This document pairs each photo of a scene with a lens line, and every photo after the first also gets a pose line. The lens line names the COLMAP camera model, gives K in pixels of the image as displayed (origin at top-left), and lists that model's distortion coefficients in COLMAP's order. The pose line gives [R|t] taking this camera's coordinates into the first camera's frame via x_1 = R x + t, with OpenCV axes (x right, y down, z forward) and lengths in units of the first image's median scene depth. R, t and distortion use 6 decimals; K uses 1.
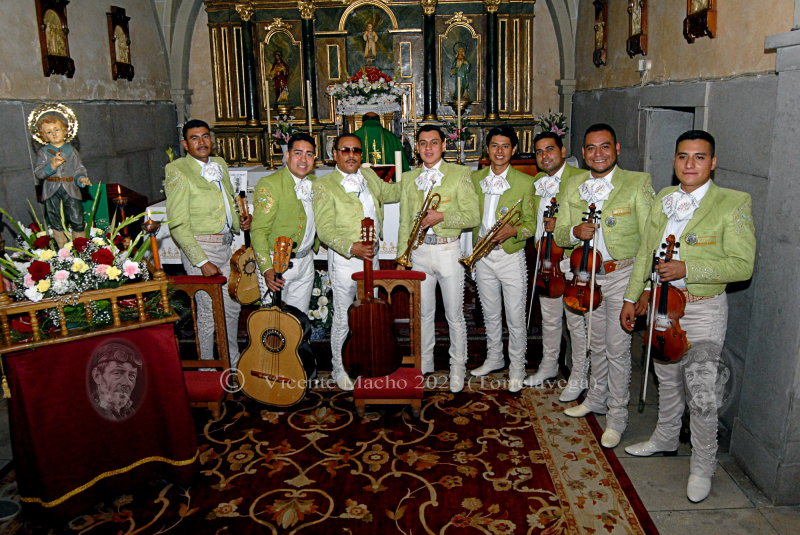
lens RADIAL K [[617.0, 0, 396.6], [0, 617.0, 274.3], [0, 0, 1]] dist [-0.099480, 0.039524]
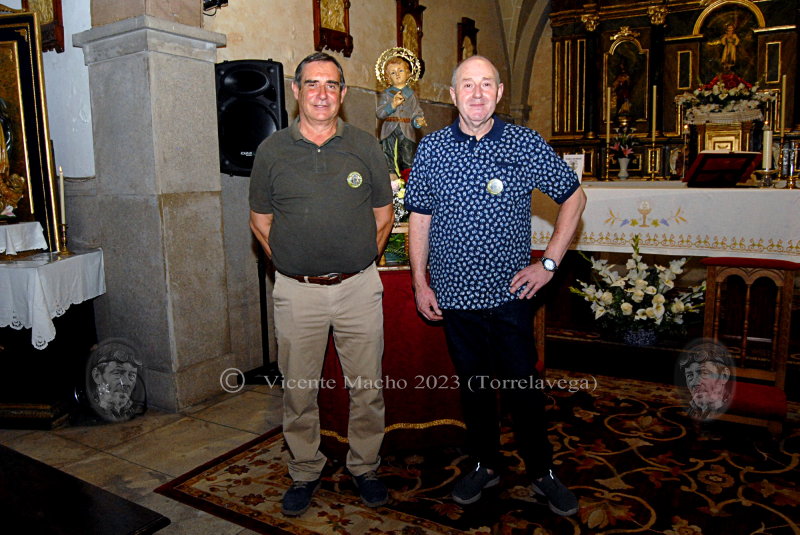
lens RADIAL K [[617.0, 0, 403.3], [0, 617.0, 269.7], [0, 0, 1]] dist [-0.099480, 0.039524]
pose [[0.872539, 0.080883, -0.481803, -0.032802], [-0.121743, 0.991086, -0.054097, 0.112506], [0.473133, 0.105858, 0.874608, 0.108965]]
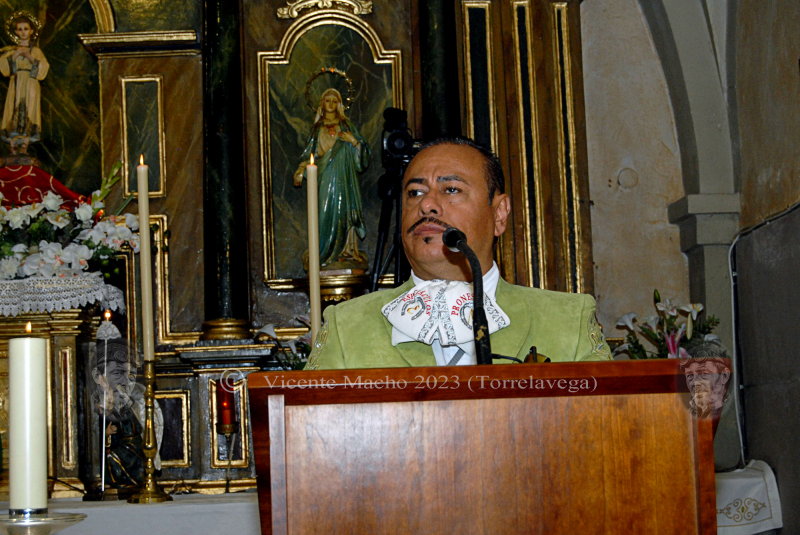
lens RADIAL K [[1627.4, 0, 396.0], [0, 1627.4, 268.1], [0, 0, 1]] dist [-0.026261, 0.000000]
pose [[0.997295, -0.002050, 0.073480, 0.176506], [0.027073, 0.939592, -0.341223, -0.072948], [-0.068342, 0.342290, 0.937106, 0.692056]]
